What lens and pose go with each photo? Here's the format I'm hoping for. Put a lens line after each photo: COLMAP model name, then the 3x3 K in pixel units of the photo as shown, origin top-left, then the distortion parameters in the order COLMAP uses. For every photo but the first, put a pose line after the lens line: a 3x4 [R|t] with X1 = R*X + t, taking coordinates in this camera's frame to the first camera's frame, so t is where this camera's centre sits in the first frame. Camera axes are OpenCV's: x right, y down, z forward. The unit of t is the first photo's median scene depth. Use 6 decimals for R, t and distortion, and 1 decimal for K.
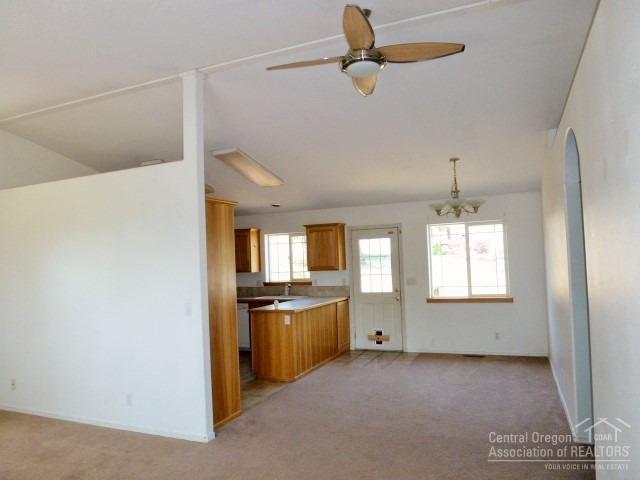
lens RADIAL K [[478.4, 0, 321.1], [0, 478.4, 241.1], [0, 0, 1]] dist [-0.040331, 0.021795]
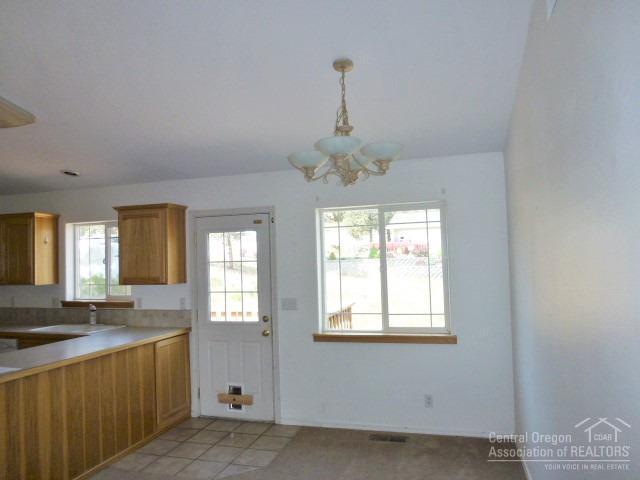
lens RADIAL K [[478.4, 0, 319.3], [0, 478.4, 241.6], [0, 0, 1]] dist [-0.040331, 0.021795]
pose [[0.994385, 0.015579, 0.104670, 0.159202], [-0.015266, 0.999876, -0.003790, 0.007847], [-0.104716, 0.002171, 0.994500, 0.399905]]
